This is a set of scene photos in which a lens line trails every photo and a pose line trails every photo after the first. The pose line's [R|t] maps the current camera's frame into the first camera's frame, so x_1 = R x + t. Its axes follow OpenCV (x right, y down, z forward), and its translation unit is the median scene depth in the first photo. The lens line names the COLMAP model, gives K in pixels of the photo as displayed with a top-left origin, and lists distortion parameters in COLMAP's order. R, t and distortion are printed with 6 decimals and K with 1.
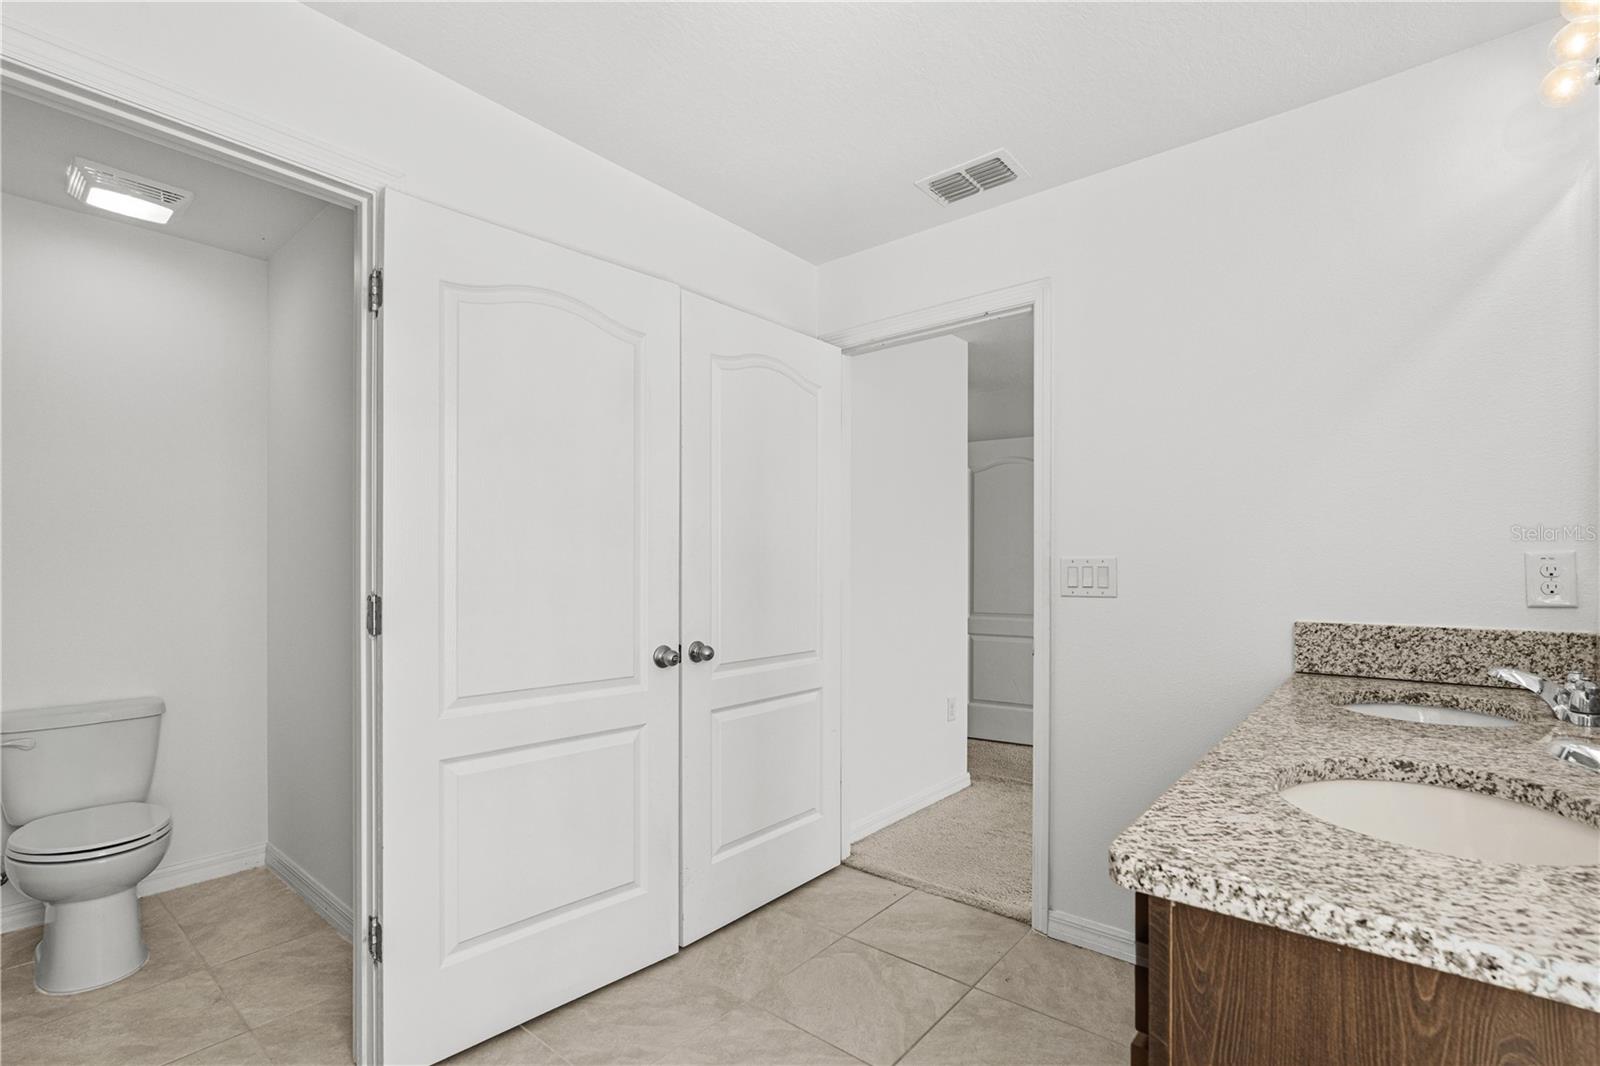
lens RADIAL K [[728.3, 0, 808.6], [0, 728.3, 563.1], [0, 0, 1]] dist [-0.031549, 0.015952]
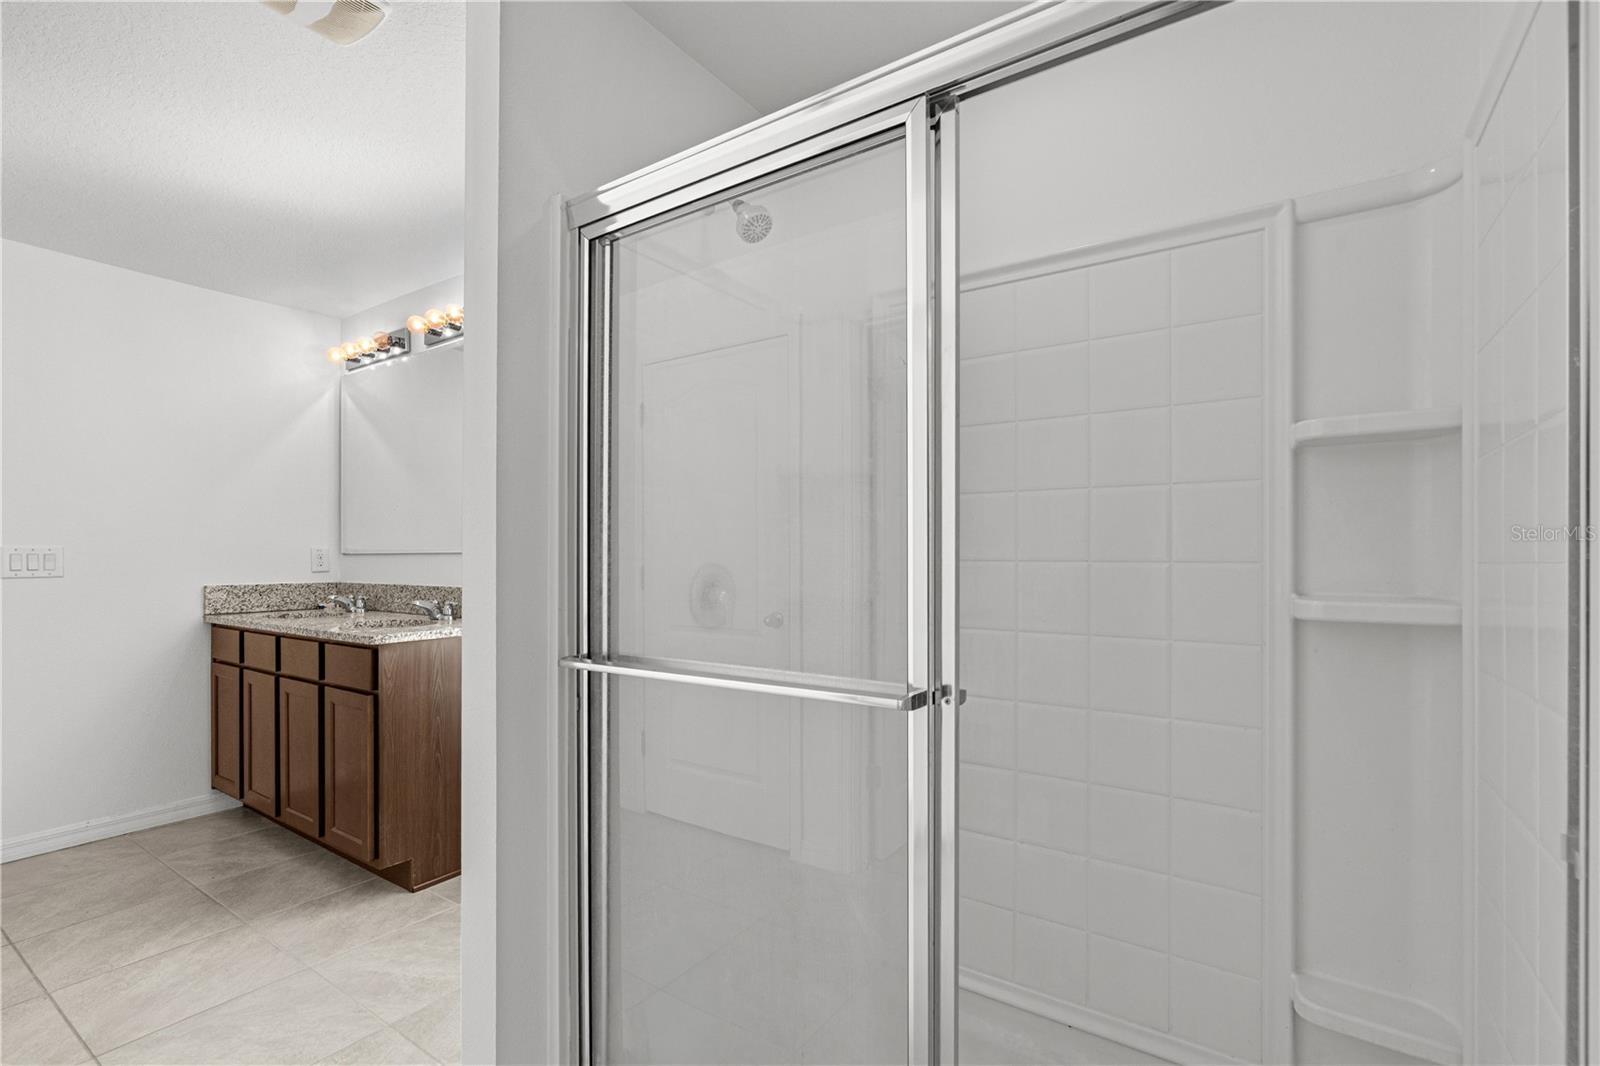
lens RADIAL K [[739.8, 0, 803.5], [0, 739.8, 538.3], [0, 0, 1]] dist [-0.000798, 0.000408]
pose [[-0.094668, 0.024602, 0.995205, -1.334194], [-0.003361, 0.999681, -0.025033, 0.007193], [-0.995503, -0.005715, -0.094555, -0.285107]]
